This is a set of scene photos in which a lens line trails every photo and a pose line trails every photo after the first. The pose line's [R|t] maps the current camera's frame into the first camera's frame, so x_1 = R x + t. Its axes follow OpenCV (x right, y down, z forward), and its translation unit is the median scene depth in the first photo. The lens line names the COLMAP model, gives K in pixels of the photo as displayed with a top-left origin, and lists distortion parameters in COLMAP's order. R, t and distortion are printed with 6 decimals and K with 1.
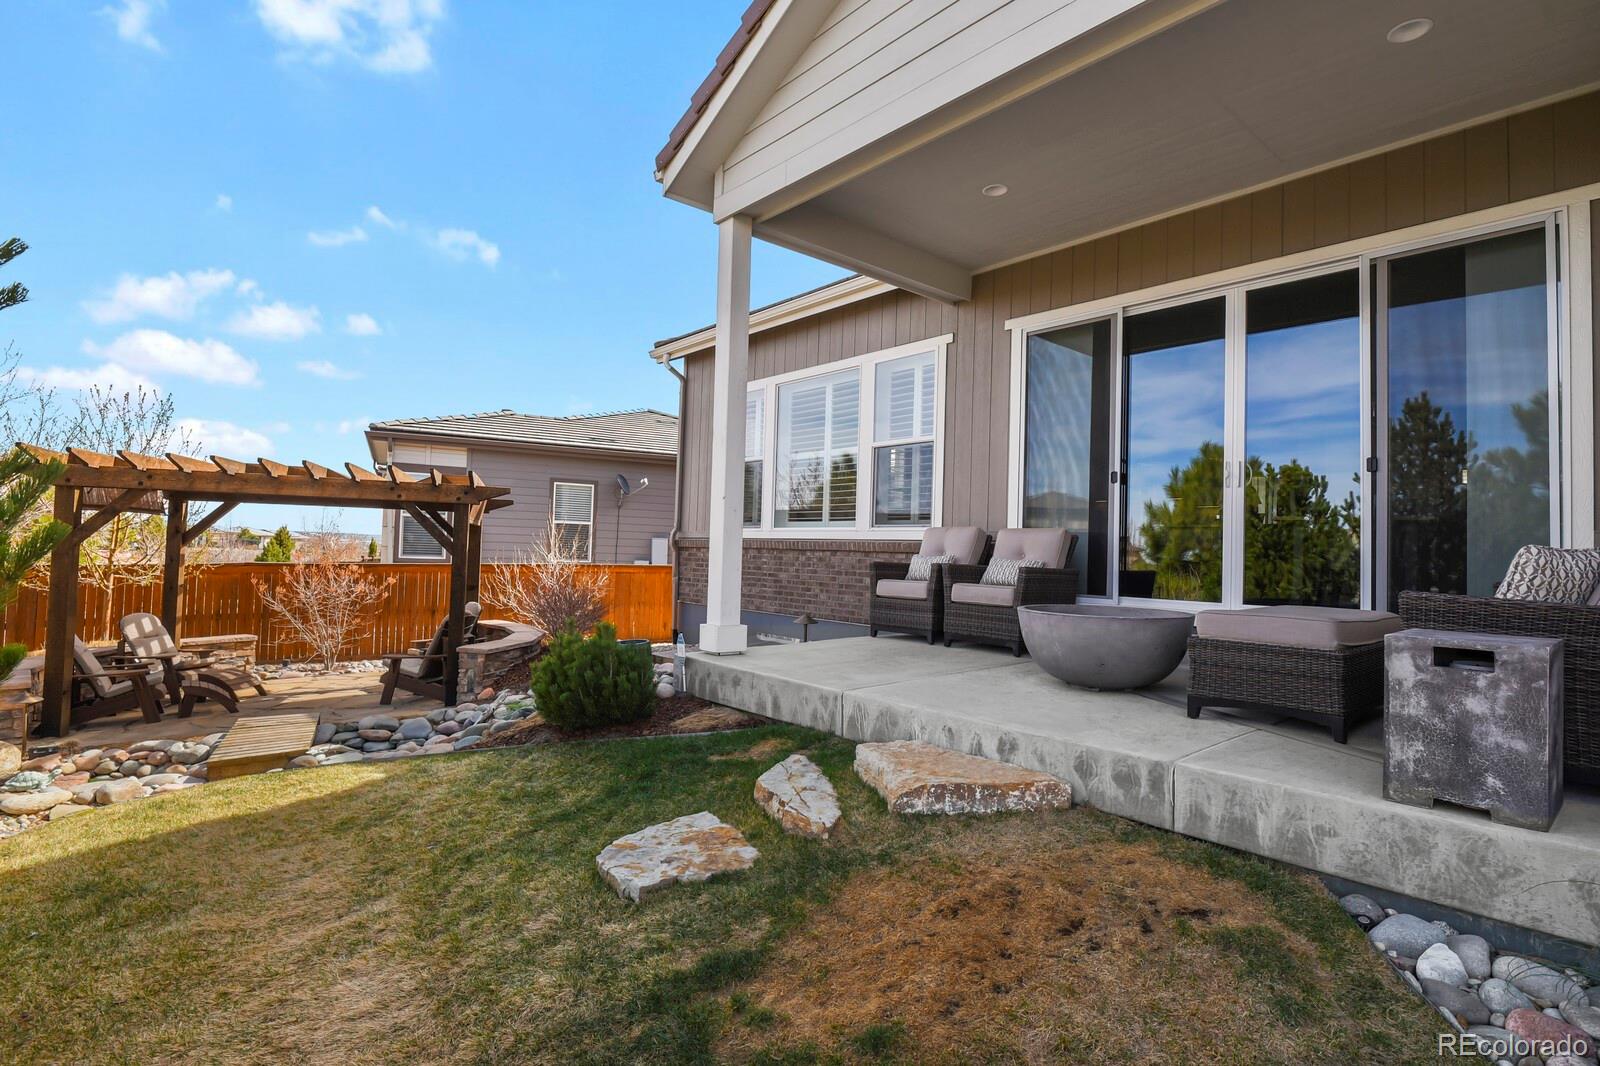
lens RADIAL K [[783.4, 0, 817.2], [0, 783.4, 526.5], [0, 0, 1]] dist [-0.026494, -0.000630]
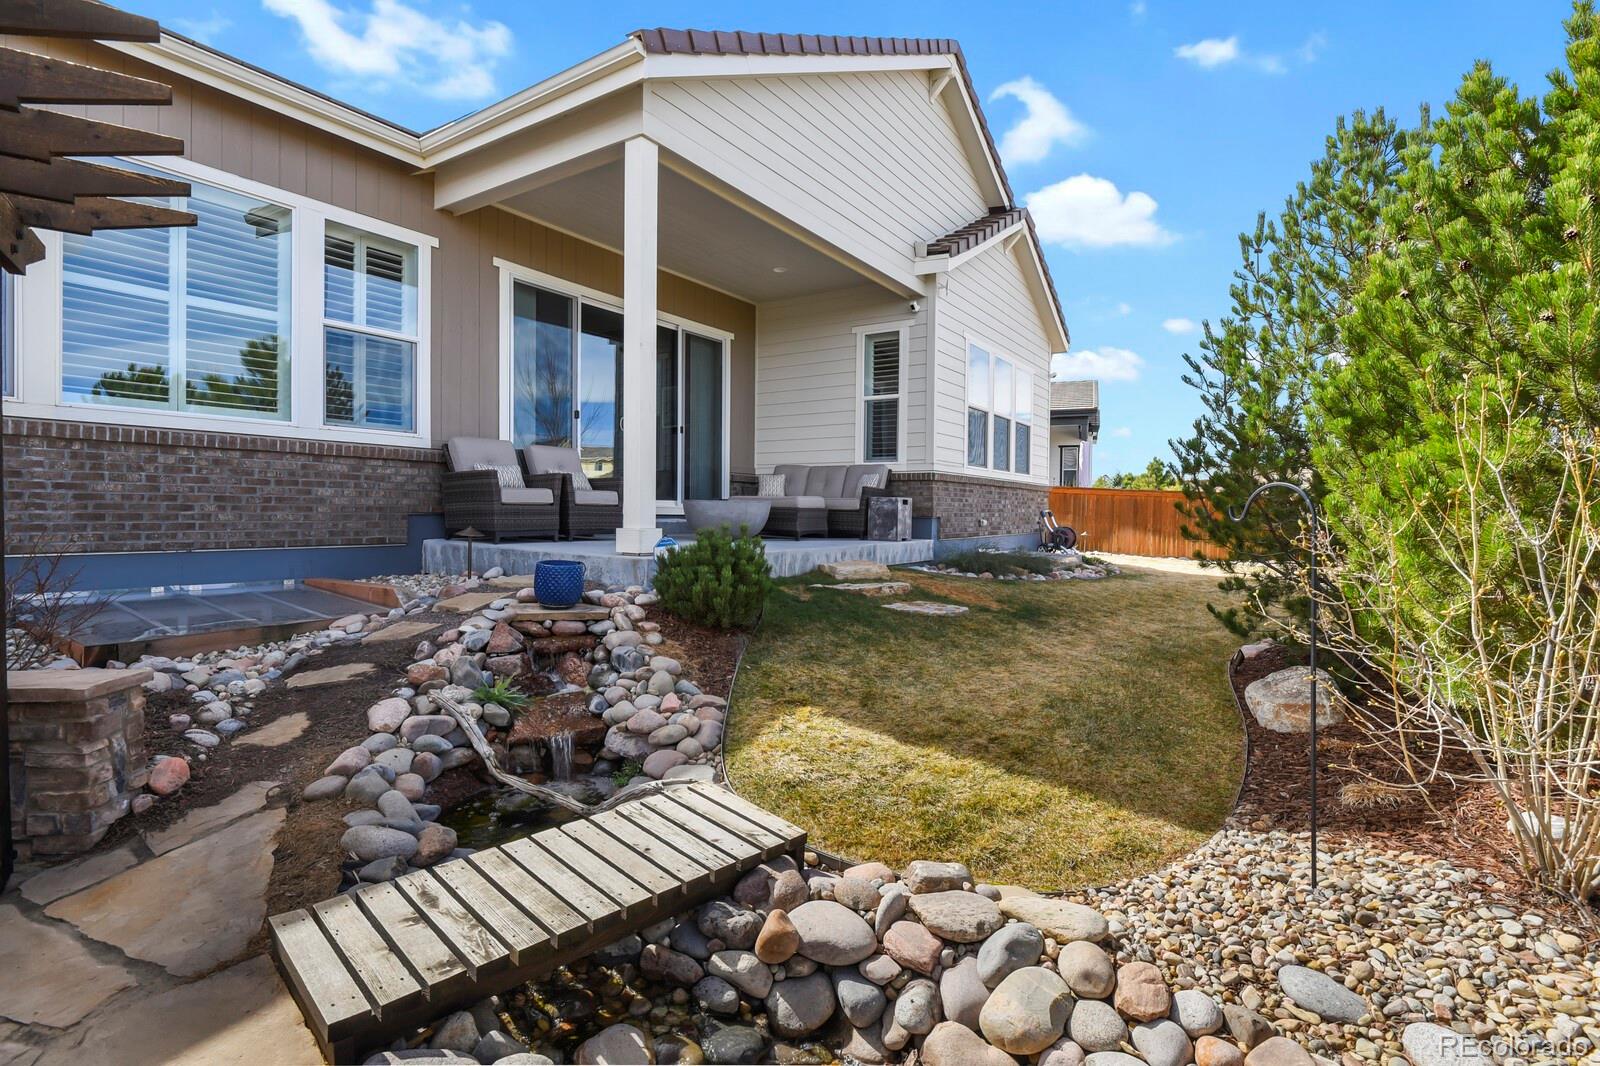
lens RADIAL K [[783.4, 0, 817.2], [0, 783.4, 526.5], [0, 0, 1]] dist [-0.026494, -0.000630]
pose [[-0.284032, -0.056070, 0.957174, -0.747683], [-0.060999, 0.997323, 0.040321, 0.037125], [-0.956873, -0.046934, -0.286691, 0.655831]]
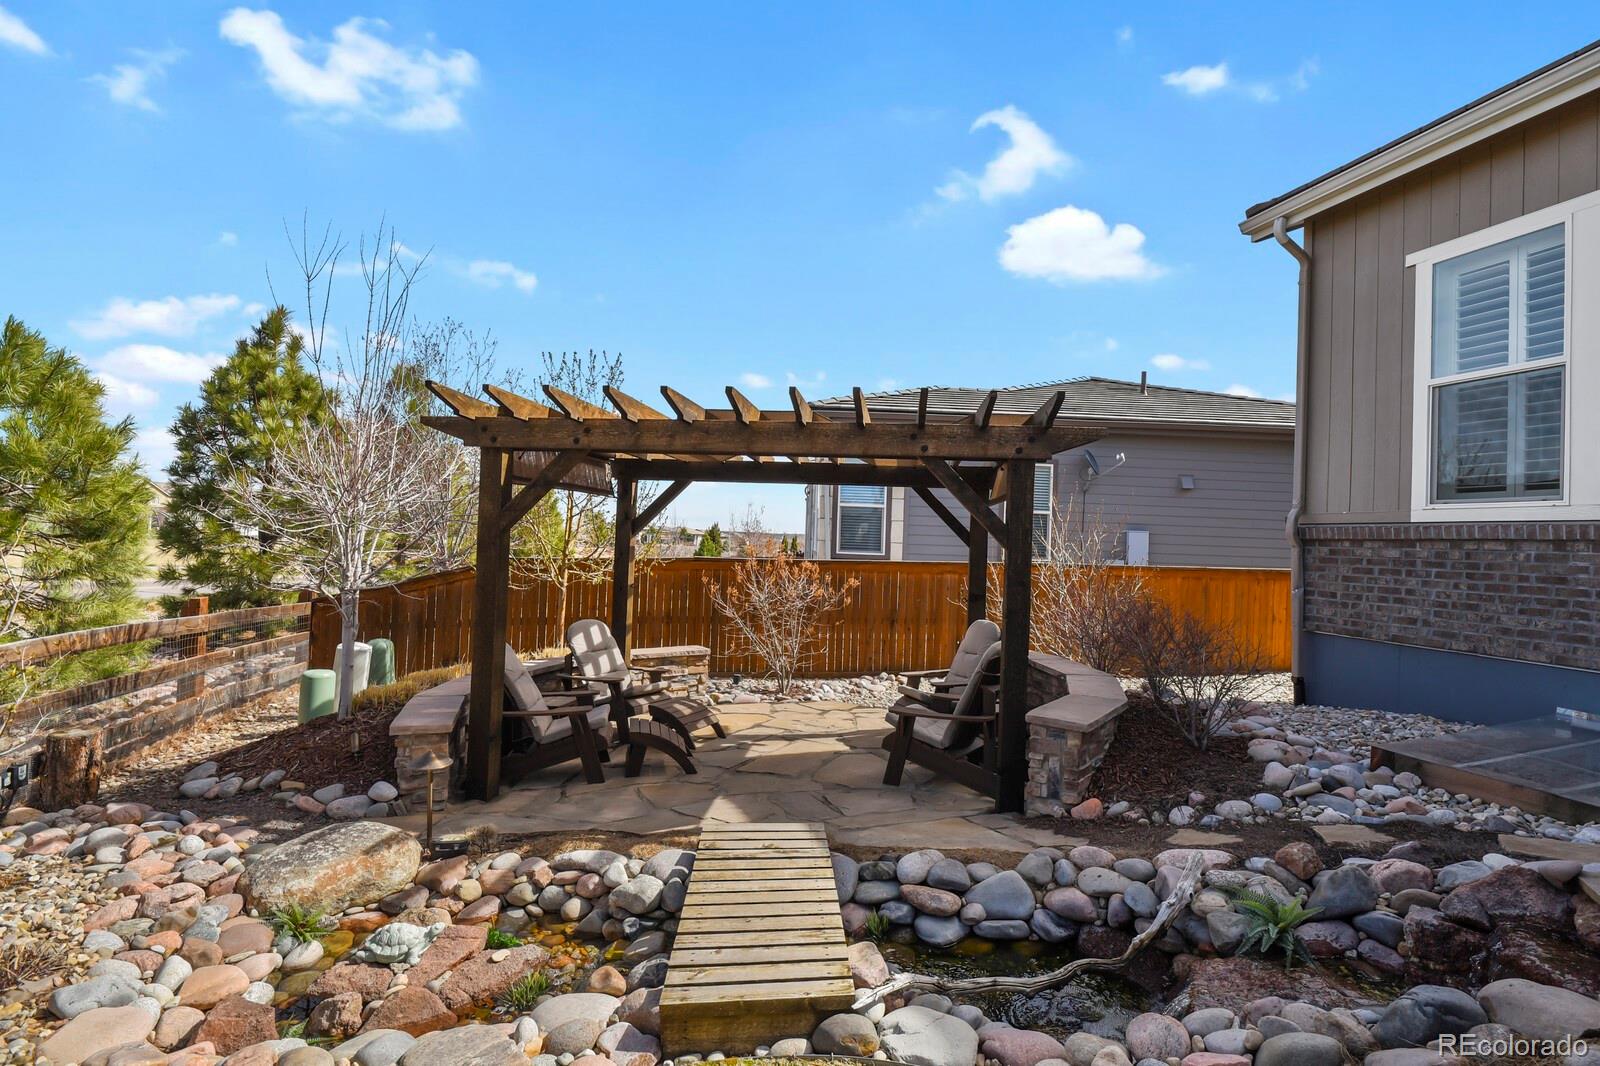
lens RADIAL K [[783.4, 0, 817.2], [0, 783.4, 526.5], [0, 0, 1]] dist [-0.026494, -0.000630]
pose [[0.891925, -0.005632, -0.452148, -0.286245], [0.006981, 0.999975, 0.001316, 0.015617], [0.452129, -0.004331, 0.891942, 0.361463]]
